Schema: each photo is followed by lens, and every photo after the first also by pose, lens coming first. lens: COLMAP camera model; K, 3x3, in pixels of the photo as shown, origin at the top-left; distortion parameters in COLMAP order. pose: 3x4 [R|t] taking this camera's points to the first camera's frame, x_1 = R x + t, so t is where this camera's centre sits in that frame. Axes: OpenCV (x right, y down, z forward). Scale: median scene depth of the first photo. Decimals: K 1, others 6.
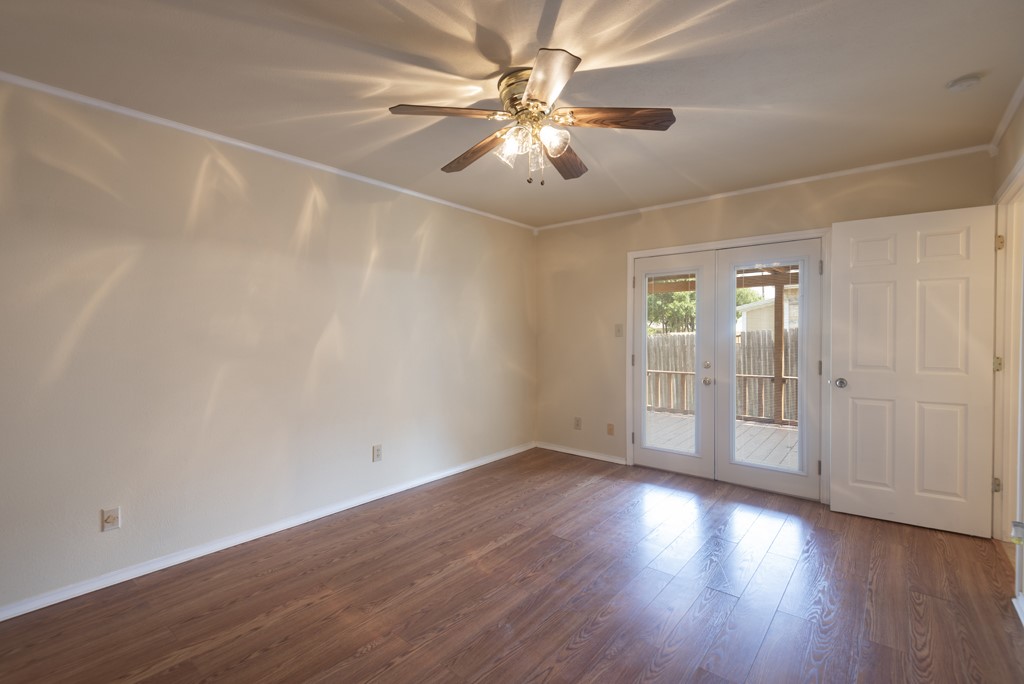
lens RADIAL K [[461.3, 0, 515.6], [0, 461.3, 335.4], [0, 0, 1]] dist [0.027443, -0.014347]
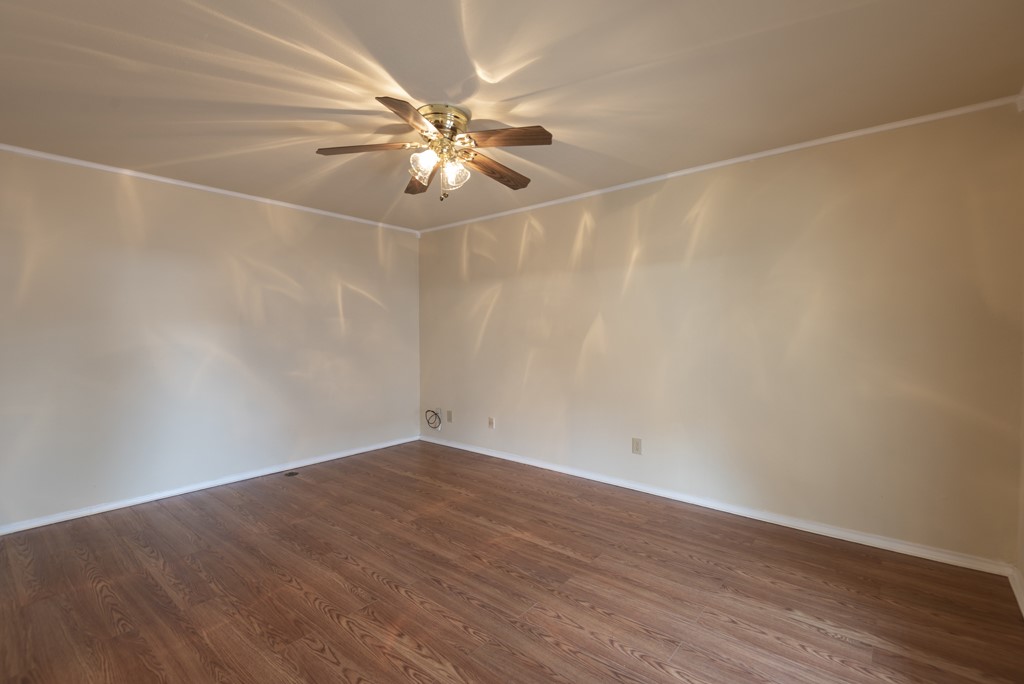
lens RADIAL K [[461.3, 0, 514.9], [0, 461.3, 340.5], [0, 0, 1]] dist [0.027443, -0.014347]
pose [[-0.005657, 0.021420, -0.999755, 0.809364], [-0.005343, 0.999756, 0.021451, -0.002136], [0.999970, 0.005463, -0.005541, 0.814103]]
